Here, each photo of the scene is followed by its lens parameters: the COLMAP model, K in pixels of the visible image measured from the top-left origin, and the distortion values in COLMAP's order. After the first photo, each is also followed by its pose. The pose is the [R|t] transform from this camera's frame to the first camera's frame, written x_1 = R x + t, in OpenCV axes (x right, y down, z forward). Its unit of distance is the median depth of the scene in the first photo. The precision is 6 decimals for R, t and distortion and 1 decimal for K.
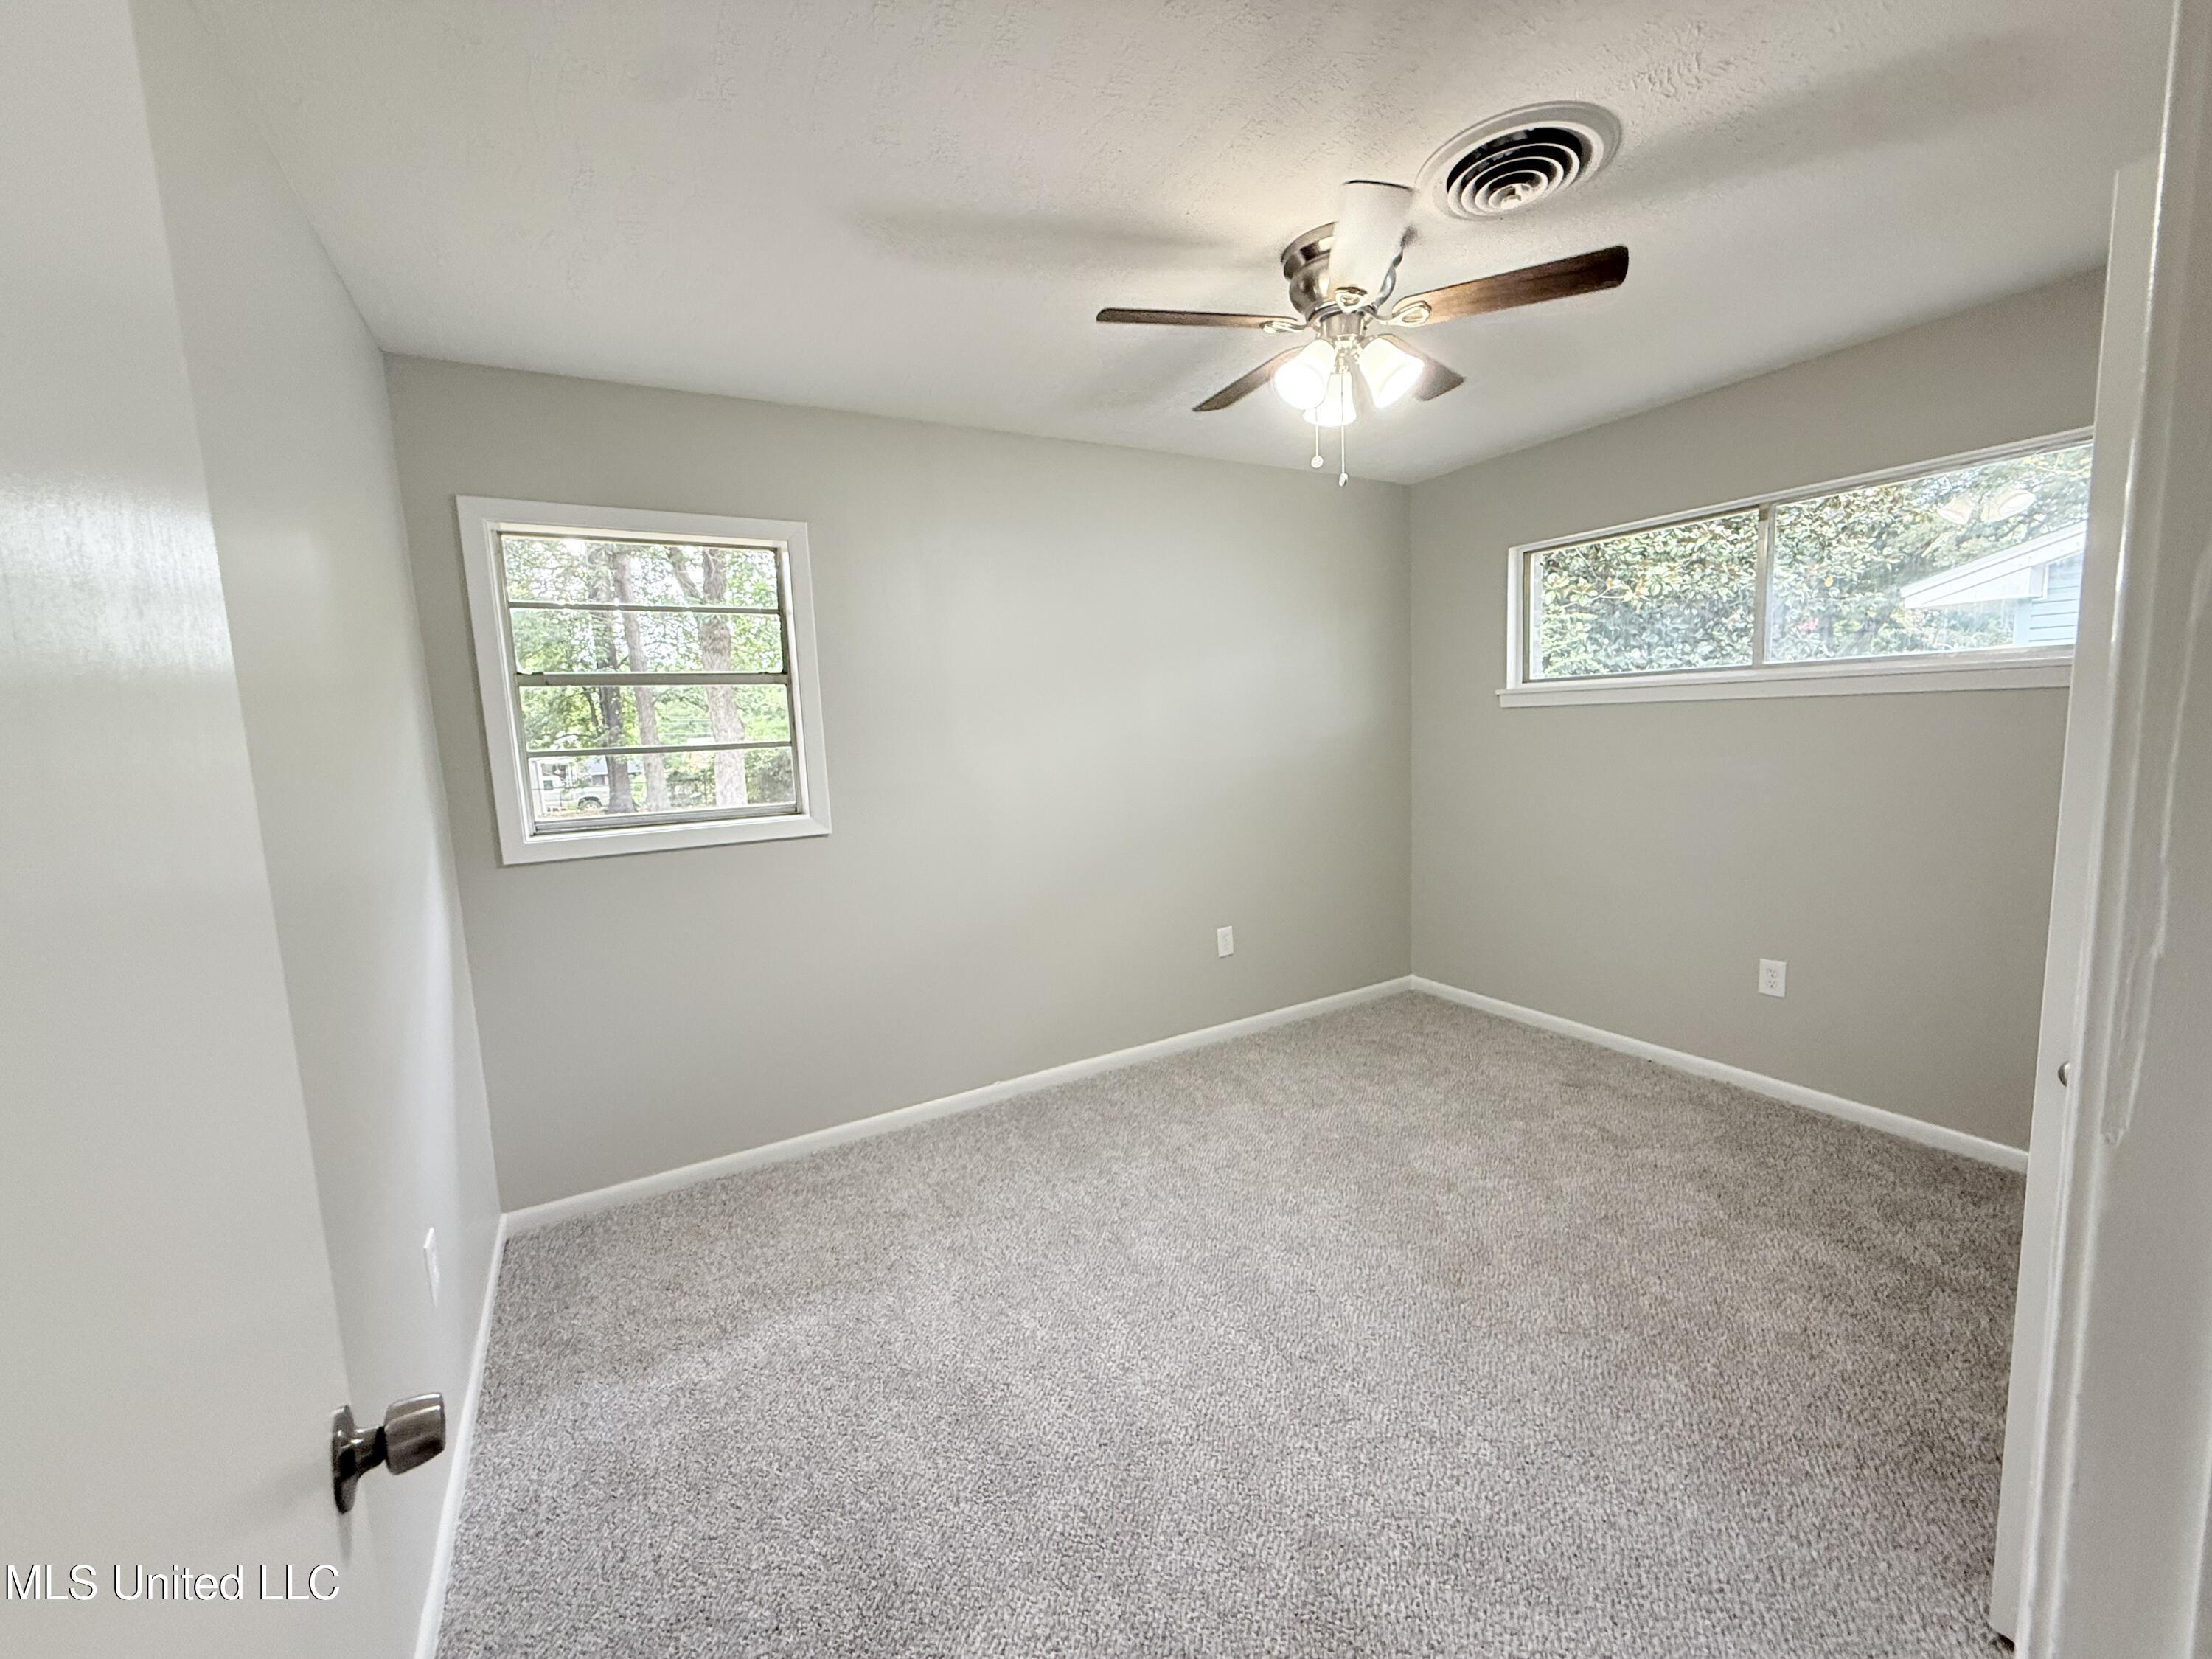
lens RADIAL K [[880.6, 0, 1106.0], [0, 880.6, 829.5], [0, 0, 1]] dist [0.000391, 0.000740]
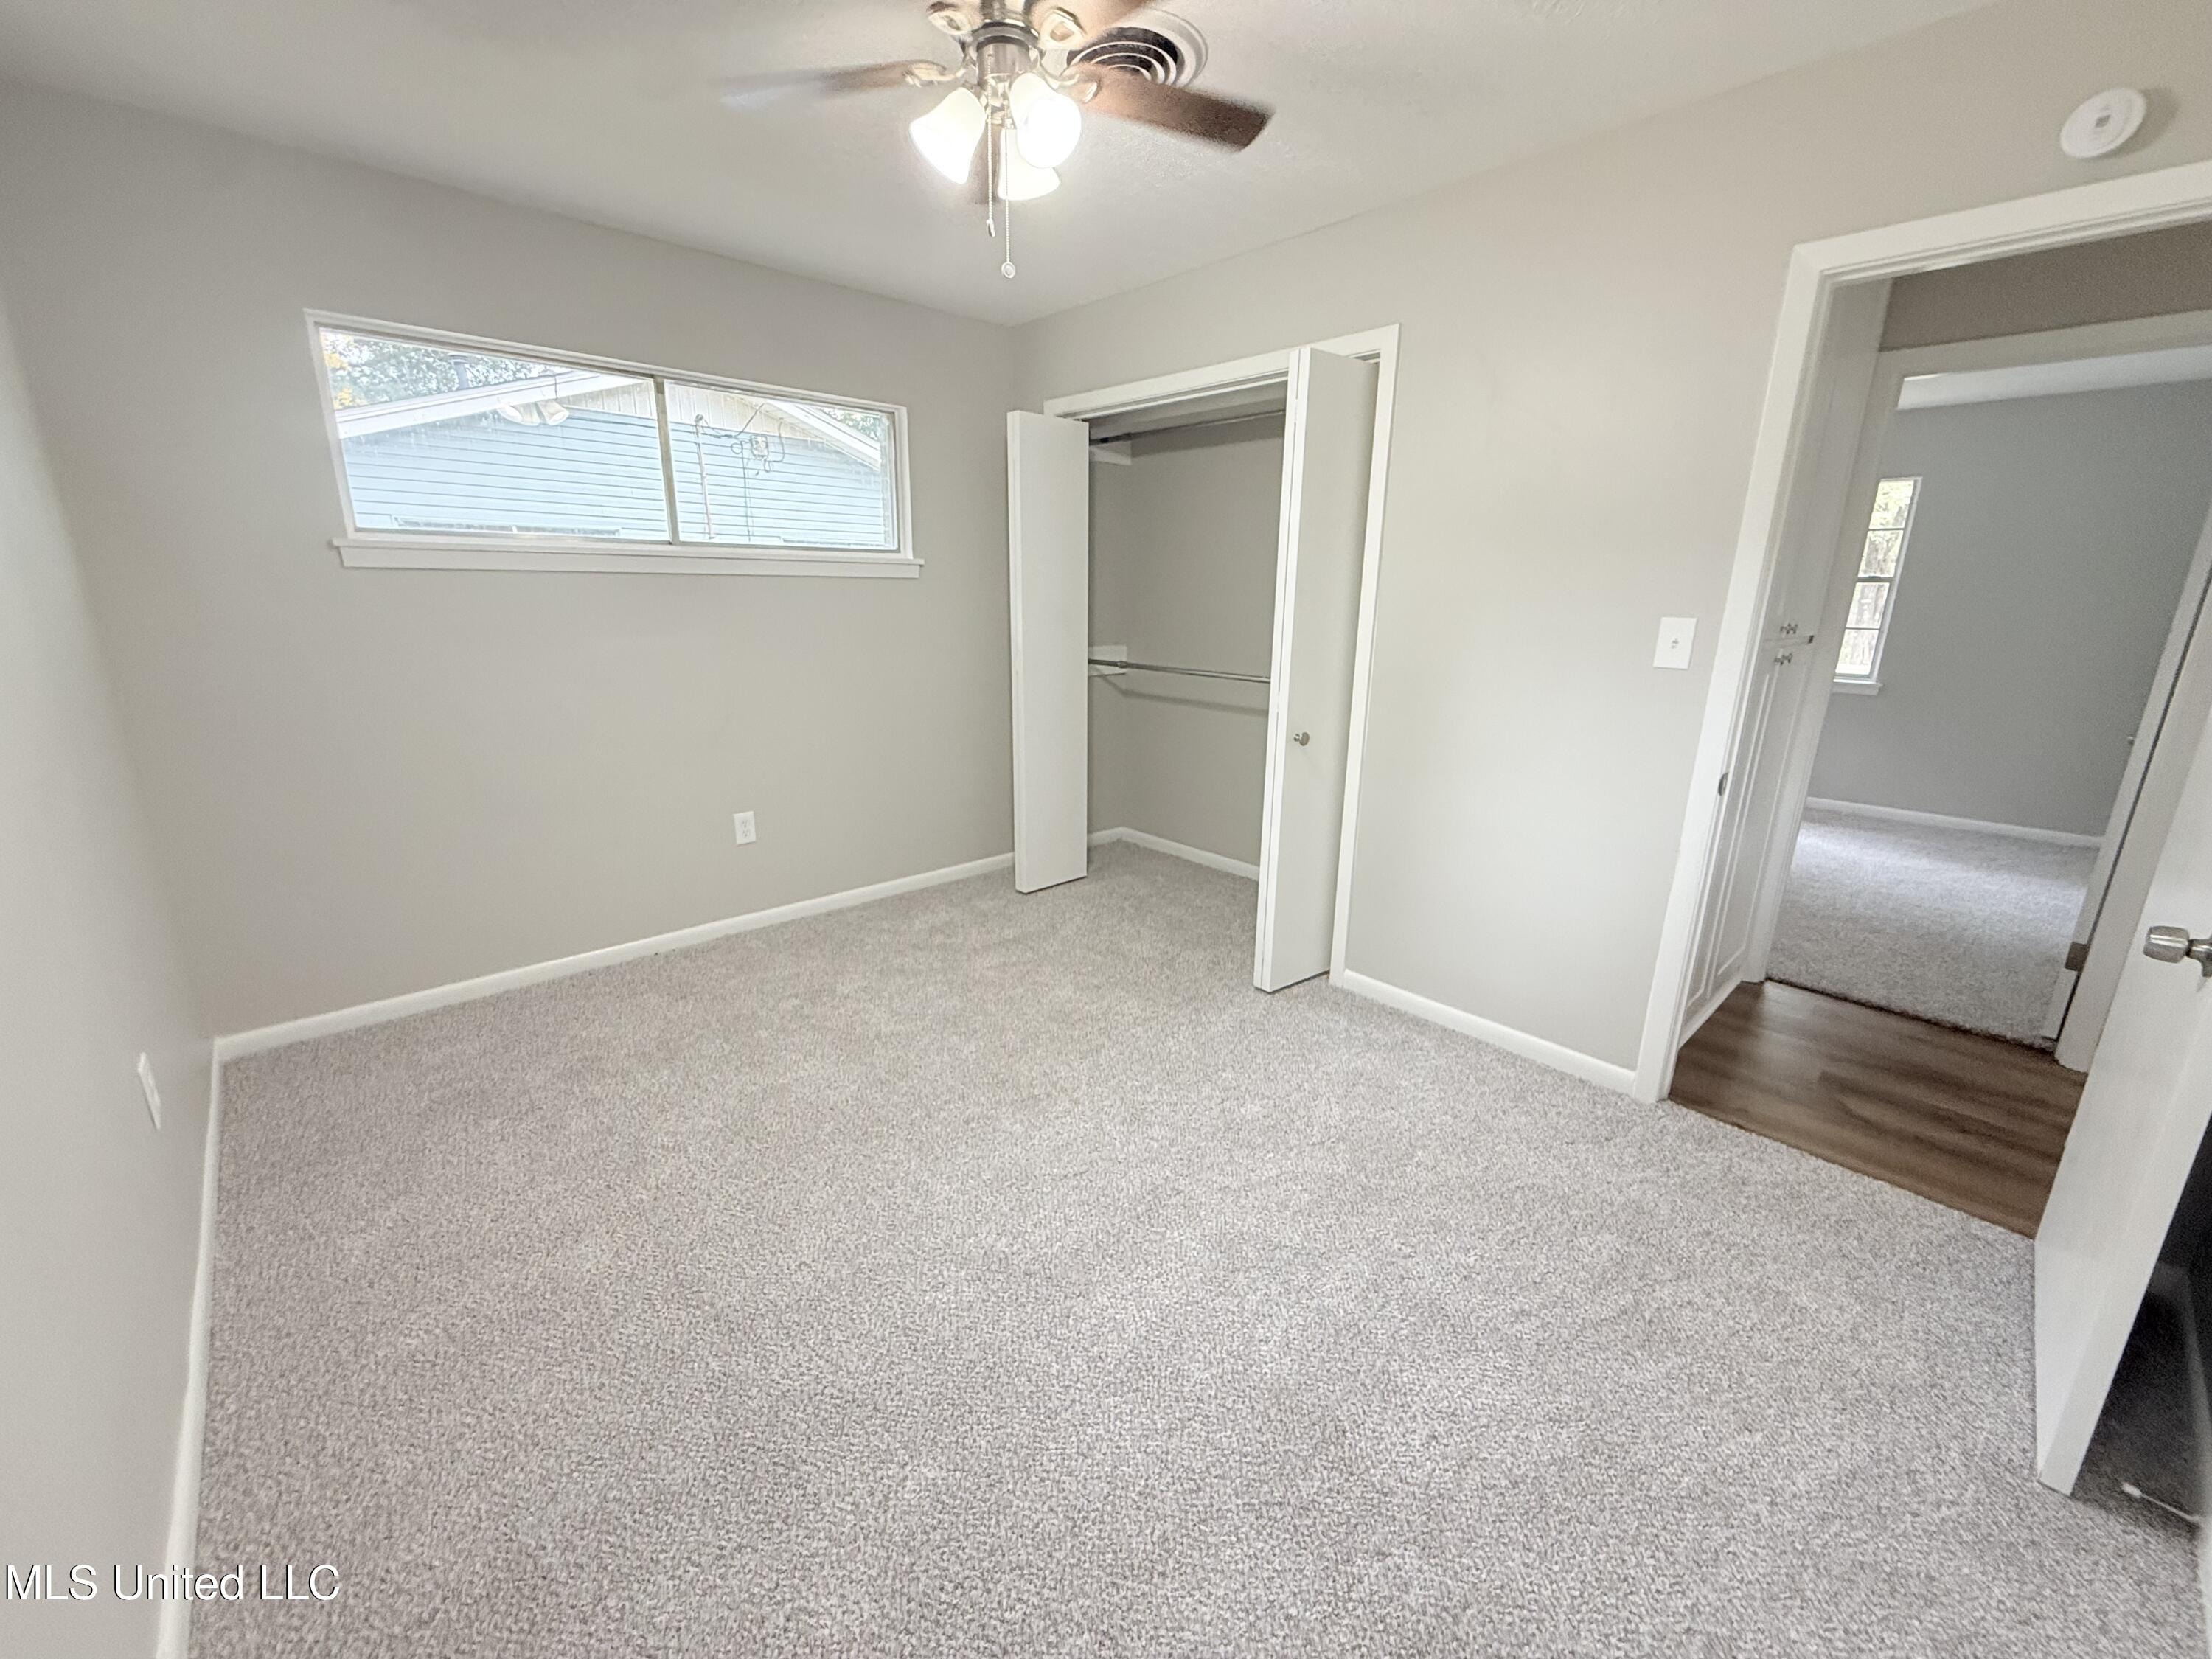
lens RADIAL K [[880.6, 0, 1106.0], [0, 880.6, 829.5], [0, 0, 1]] dist [0.000391, 0.000740]
pose [[-0.223137, -0.220613, 0.949494, -0.545813], [0.116968, 0.960956, 0.250764, -0.076662], [-0.967744, 0.167015, -0.188621, 0.967067]]
